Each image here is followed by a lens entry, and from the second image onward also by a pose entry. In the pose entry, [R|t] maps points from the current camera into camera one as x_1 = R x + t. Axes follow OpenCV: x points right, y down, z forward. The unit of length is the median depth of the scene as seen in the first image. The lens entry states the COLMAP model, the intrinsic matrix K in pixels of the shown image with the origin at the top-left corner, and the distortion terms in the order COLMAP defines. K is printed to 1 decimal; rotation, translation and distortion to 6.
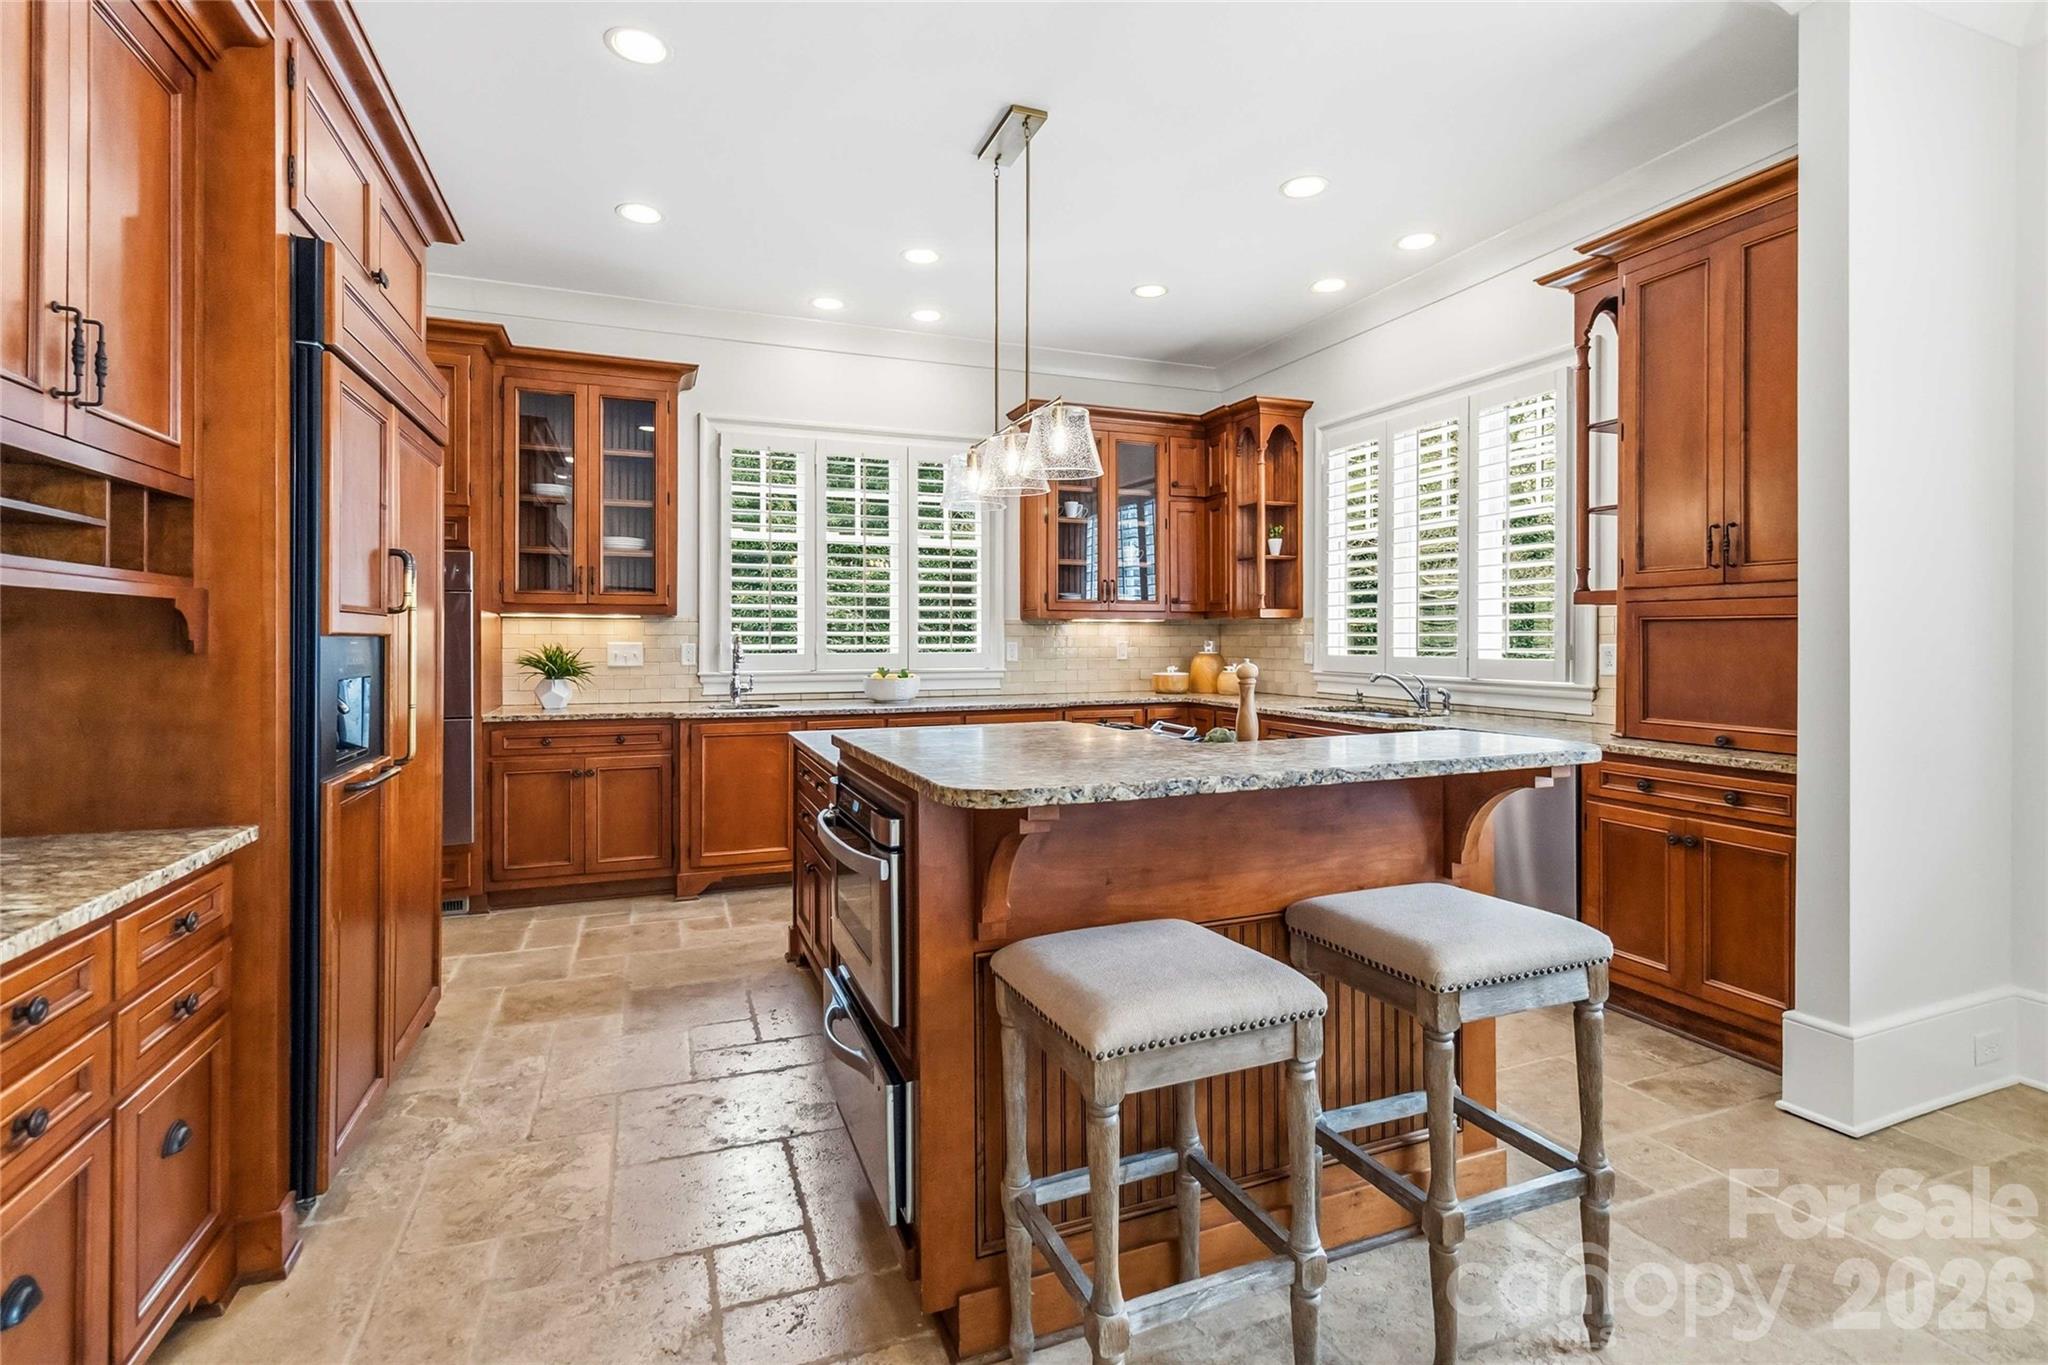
lens RADIAL K [[967.9, 0, 1043.5], [0, 967.9, 637.3], [0, 0, 1]] dist [0.001346, 0.000969]
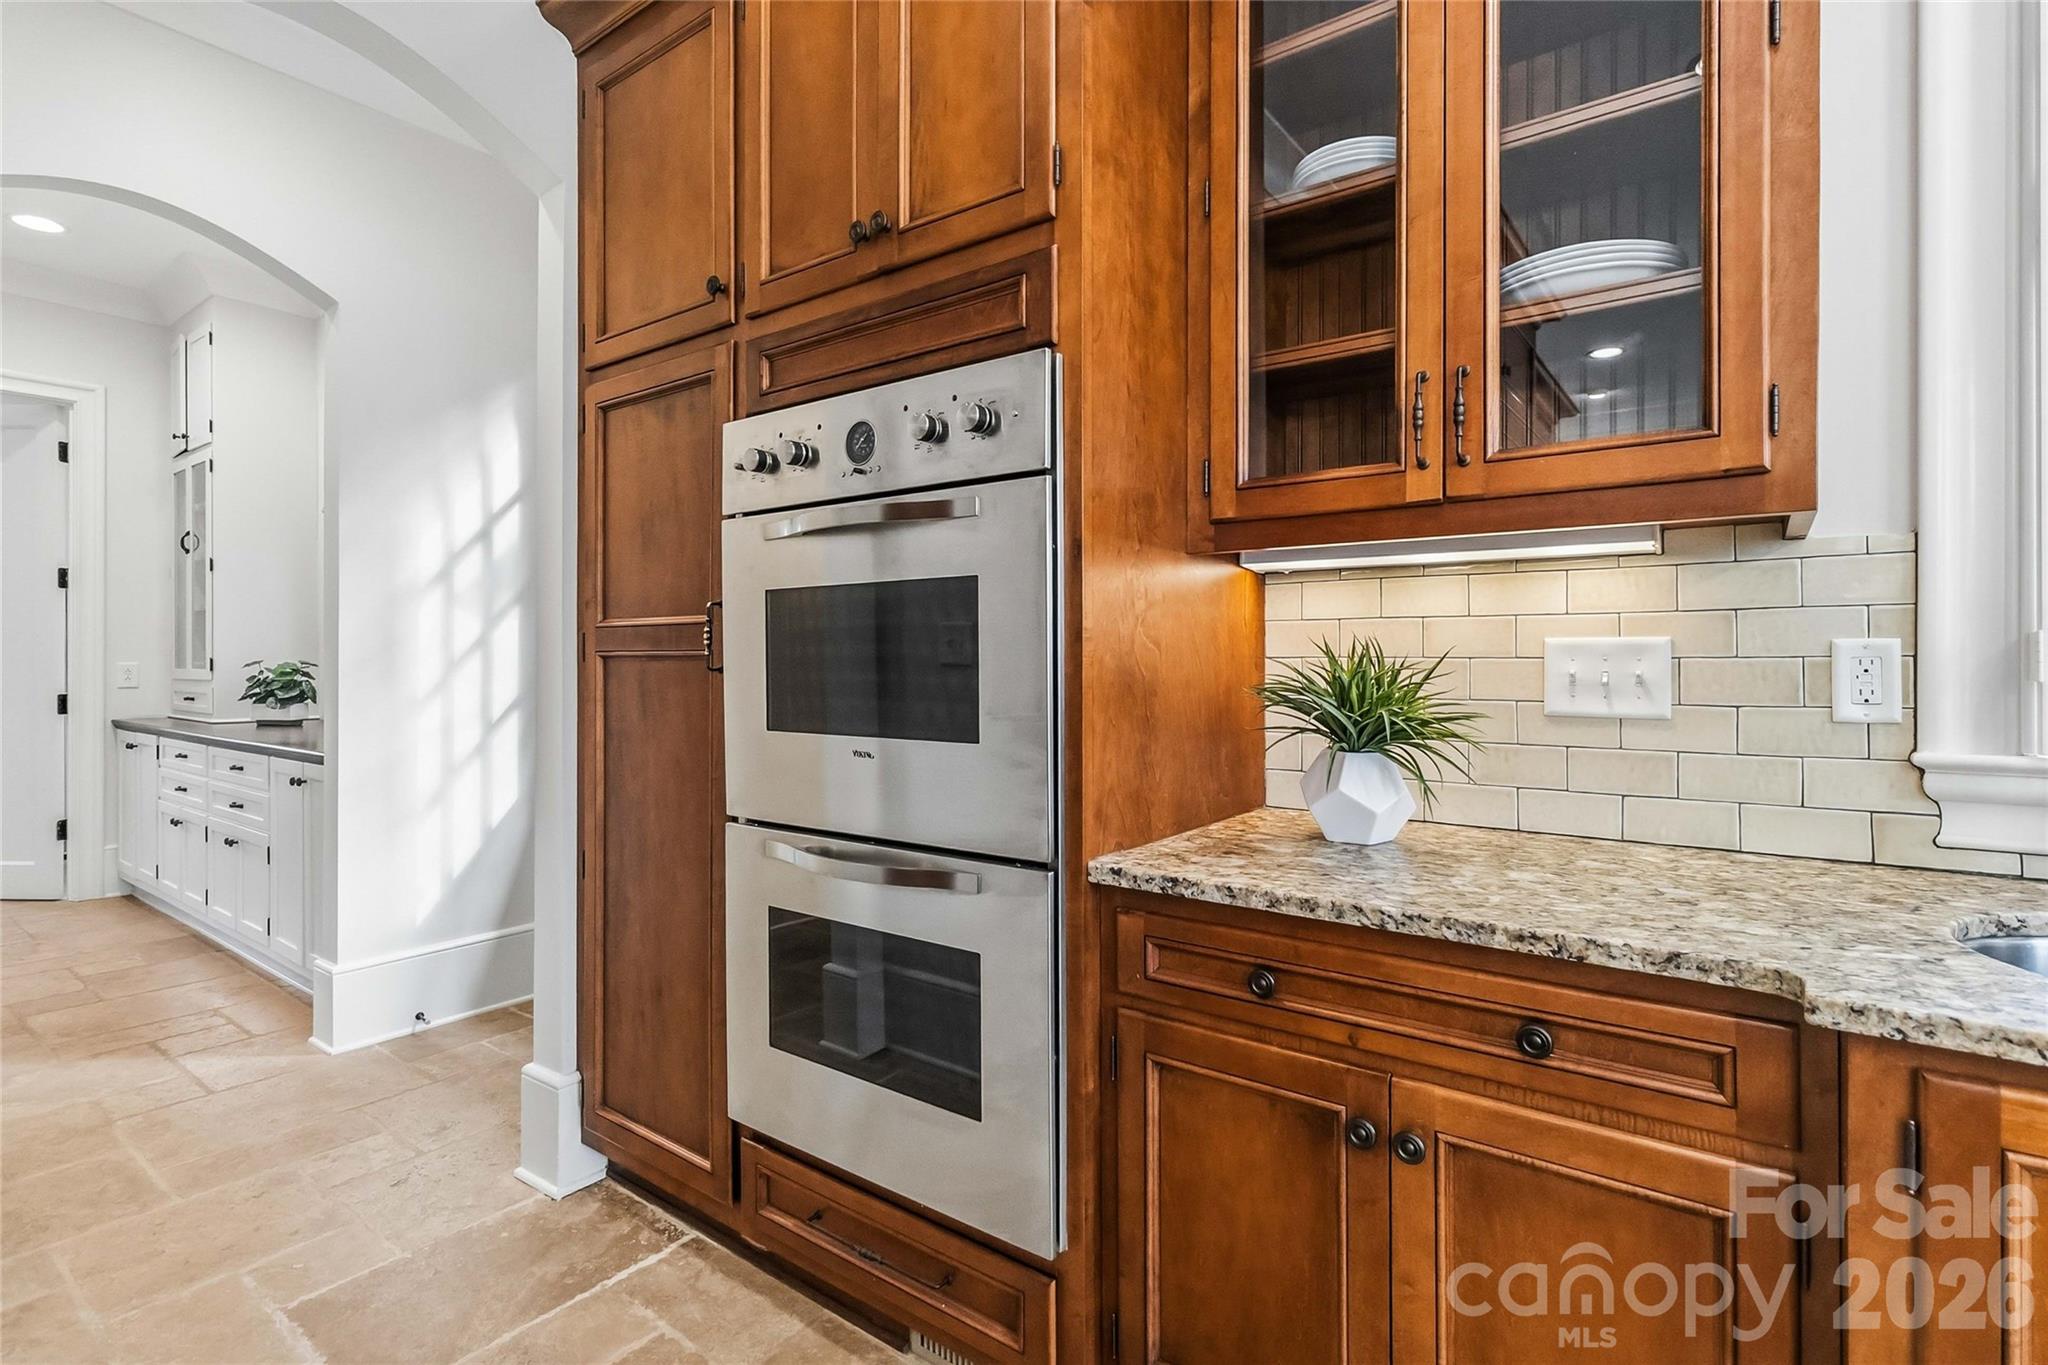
lens RADIAL K [[967.9, 0, 1023.7], [0, 967.9, 665.2], [0, 0, 1]] dist [0.001346, 0.000969]
pose [[0.512700, -0.002765, -0.858563, -0.170637], [0.004334, 0.999990, -0.000633, 0.008605], [0.858557, -0.003396, 0.512707, 0.441962]]
